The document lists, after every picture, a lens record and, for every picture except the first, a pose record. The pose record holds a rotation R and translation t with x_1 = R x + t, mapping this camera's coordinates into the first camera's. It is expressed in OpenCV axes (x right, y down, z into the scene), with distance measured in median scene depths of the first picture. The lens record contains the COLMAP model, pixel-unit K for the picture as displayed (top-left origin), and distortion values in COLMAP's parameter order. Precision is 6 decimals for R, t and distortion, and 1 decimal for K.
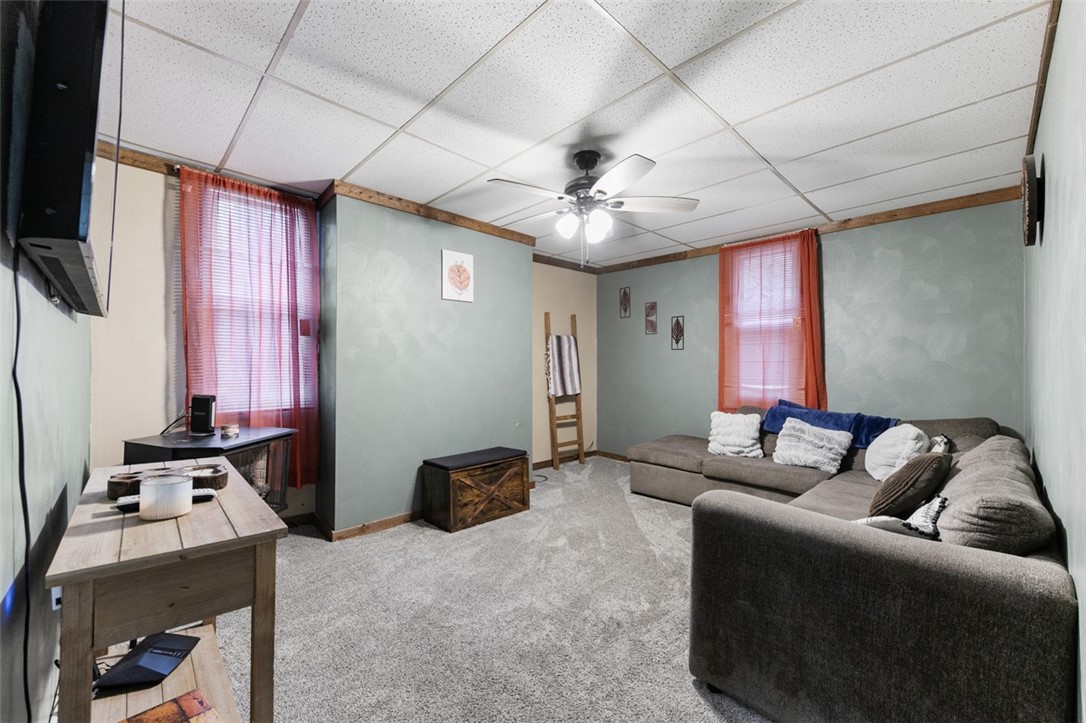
lens RADIAL K [[430.0, 0, 542.6], [0, 430.0, 363.7], [0, 0, 1]] dist [-0.000920, -0.002417]
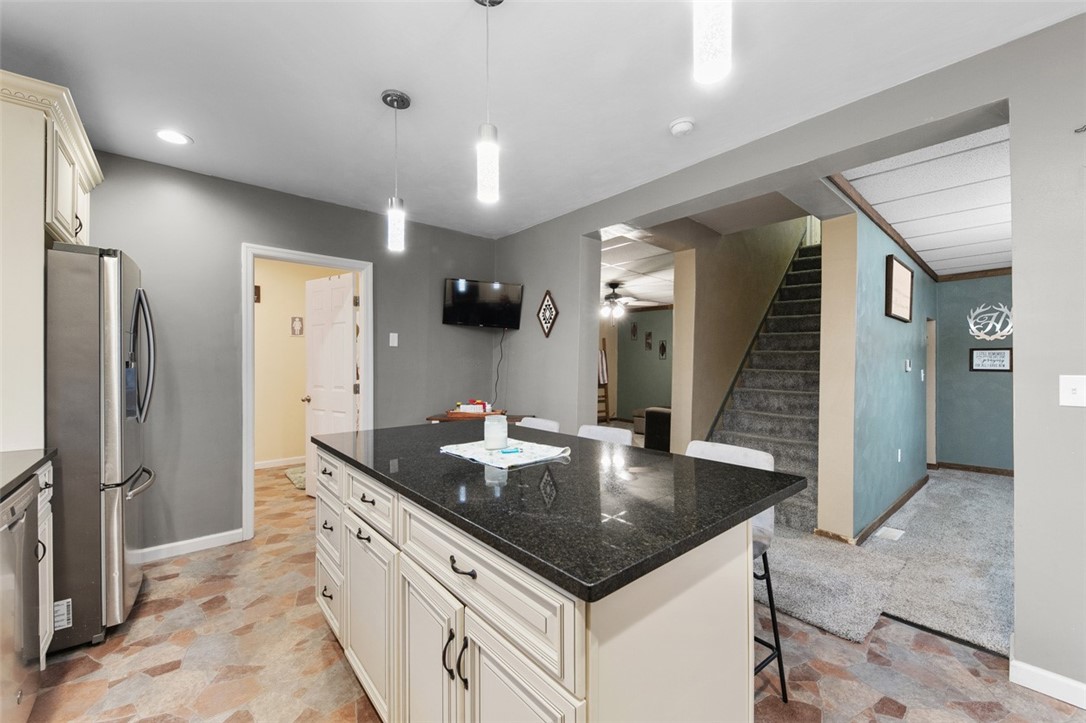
lens RADIAL K [[430.0, 0, 532.9], [0, 430.0, 358.7], [0, 0, 1]] dist [-0.000920, -0.002417]
pose [[0.997651, 0.010516, -0.067689, -0.148216], [-0.011242, 0.999883, -0.010344, -0.013398], [0.067572, 0.011080, 0.997653, -1.157767]]
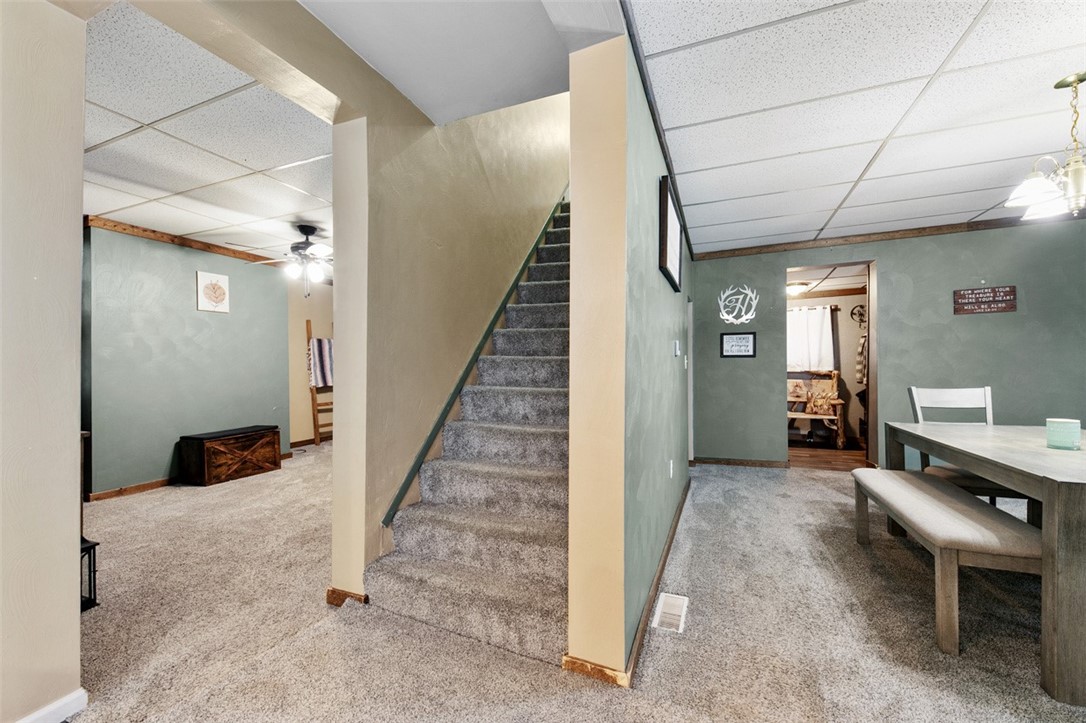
lens RADIAL K [[430.0, 0, 549.8], [0, 430.0, 365.6], [0, 0, 1]] dist [-0.000920, -0.002417]
pose [[0.913759, -0.008032, 0.406177, 0.205844], [0.005873, 0.999961, 0.006561, 0.012086], [-0.406214, -0.003610, 0.913771, -0.598293]]
